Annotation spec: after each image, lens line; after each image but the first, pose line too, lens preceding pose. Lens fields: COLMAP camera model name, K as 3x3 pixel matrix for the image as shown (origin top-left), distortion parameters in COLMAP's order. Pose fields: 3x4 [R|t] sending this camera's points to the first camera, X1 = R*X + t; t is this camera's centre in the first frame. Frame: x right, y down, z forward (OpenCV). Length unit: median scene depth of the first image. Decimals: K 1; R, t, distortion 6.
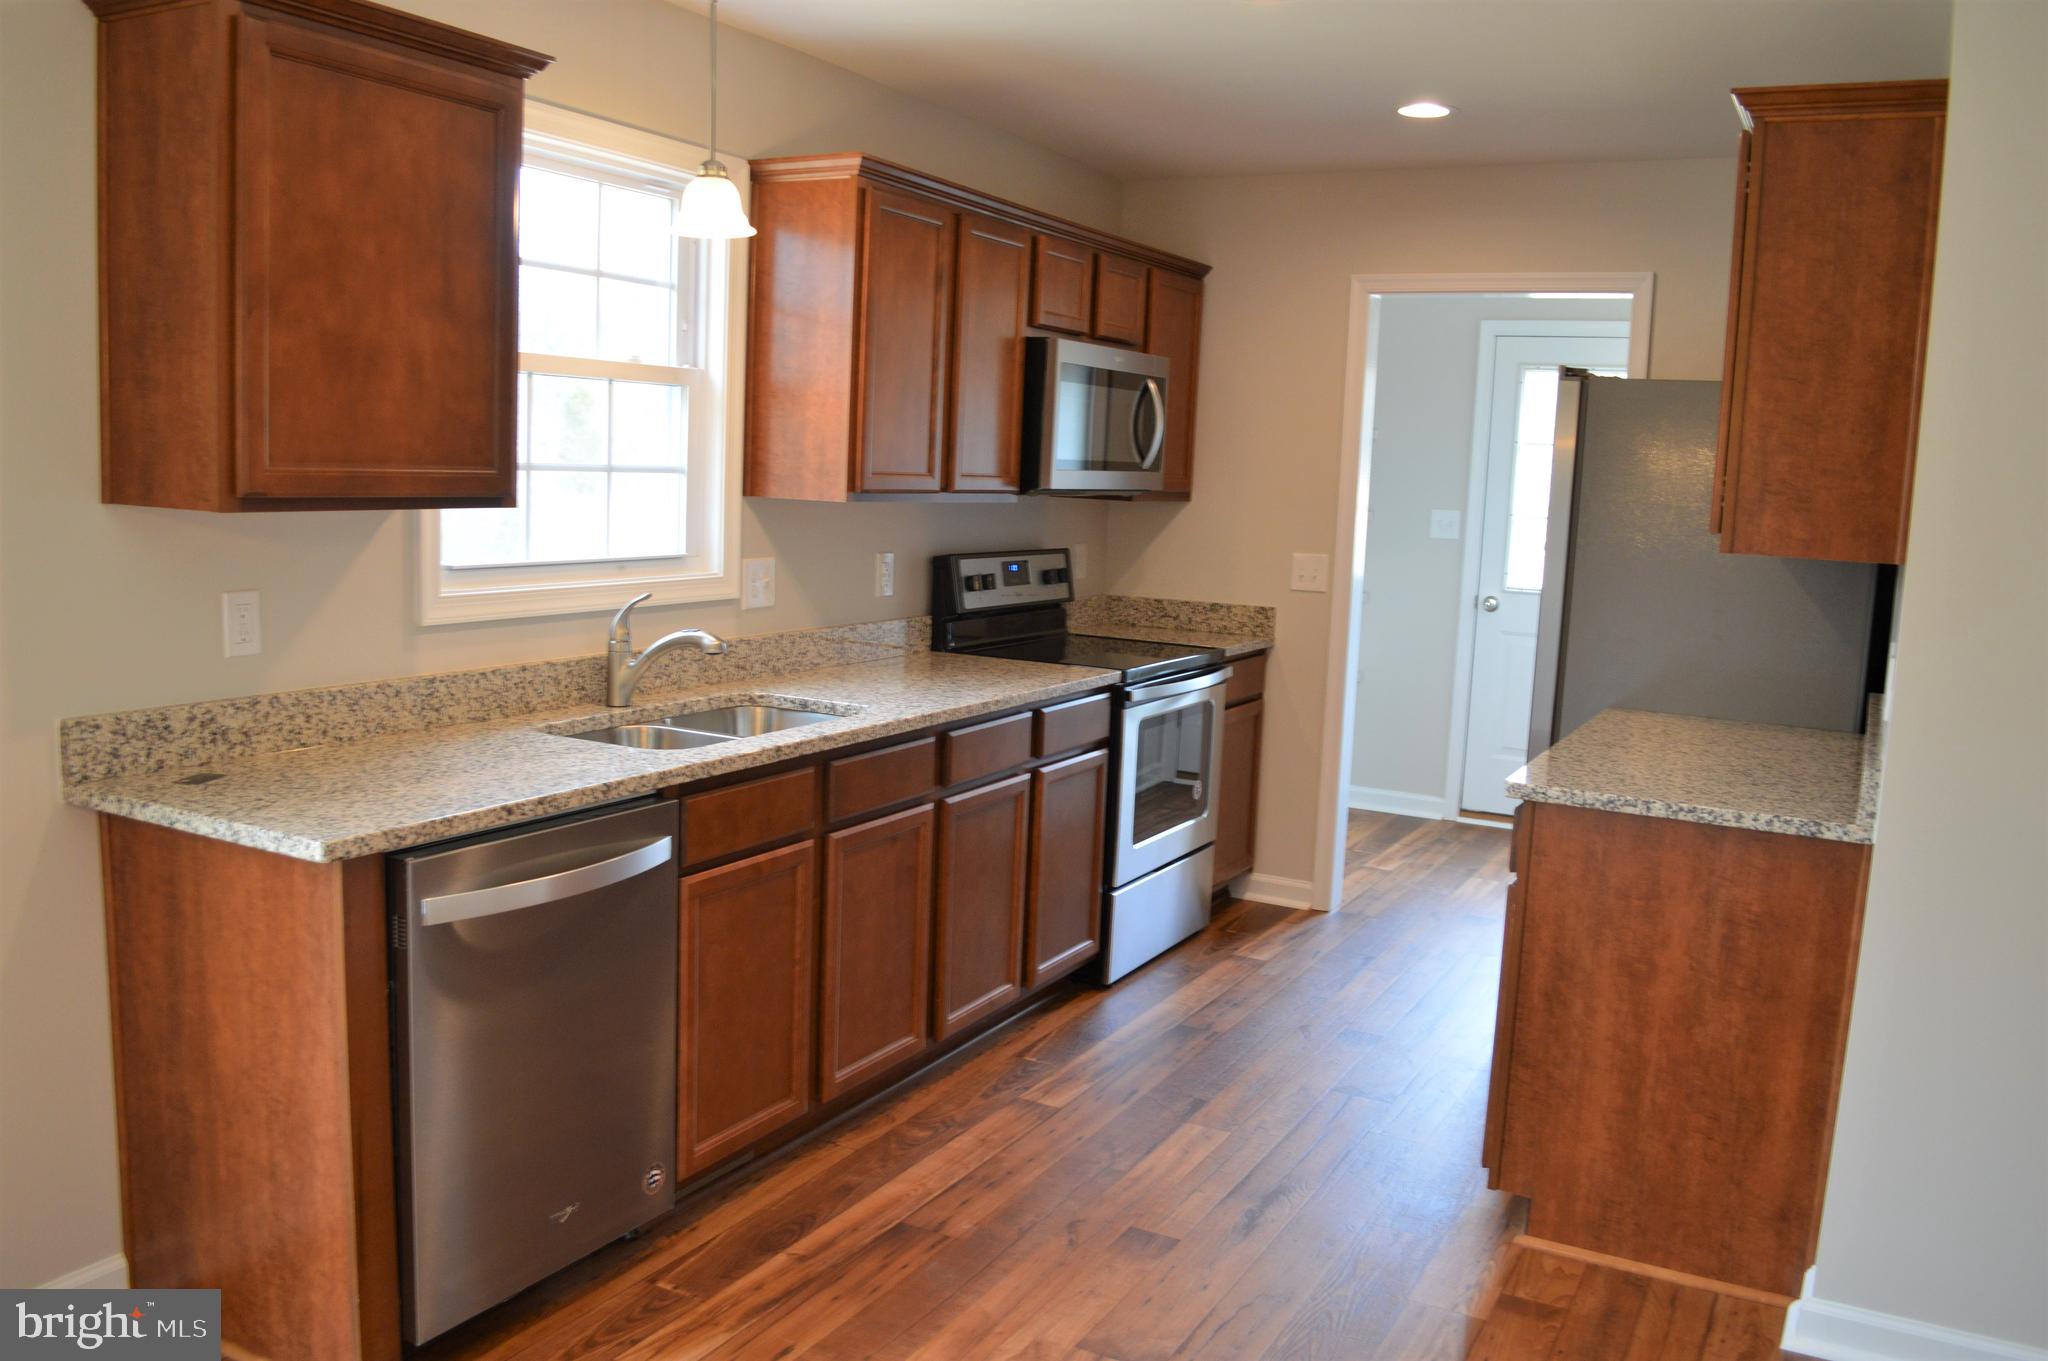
lens RADIAL K [[1639.6, 0, 1021.5], [0, 1639.6, 692.9], [0, 0, 1]] dist [-0.073597, 0.007652]
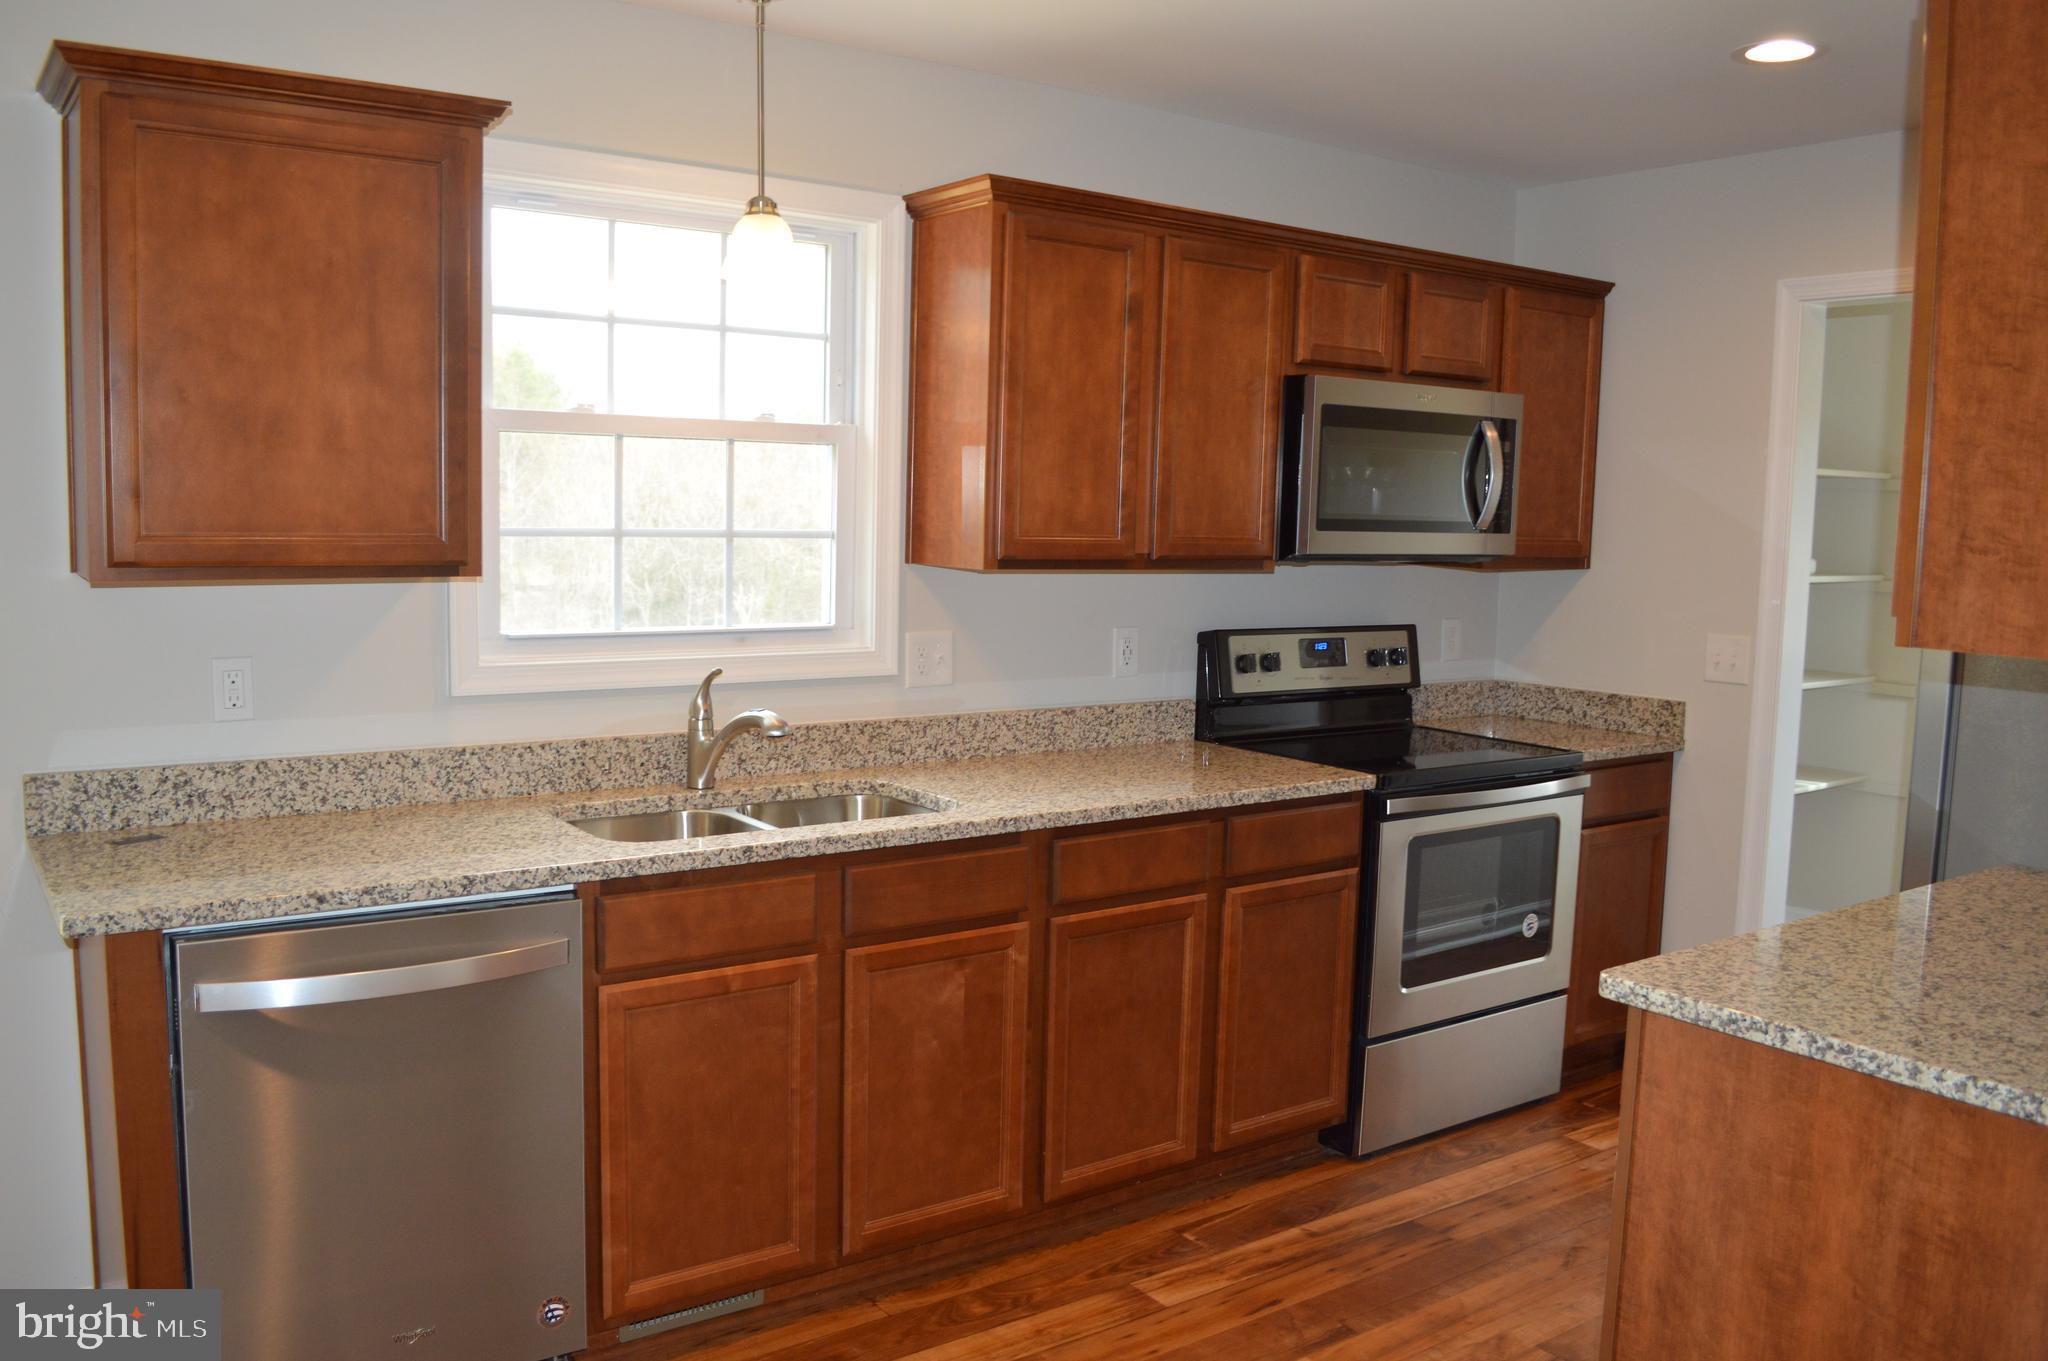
lens RADIAL K [[1639.6, 0, 1022.3], [0, 1639.6, 693.1], [0, 0, 1]] dist [-0.073597, 0.007652]
pose [[0.900078, 0.030780, -0.434639, 0.332847], [-0.048525, 0.998378, -0.029786, -0.027968], [0.433018, 0.047900, 0.900112, 0.243312]]
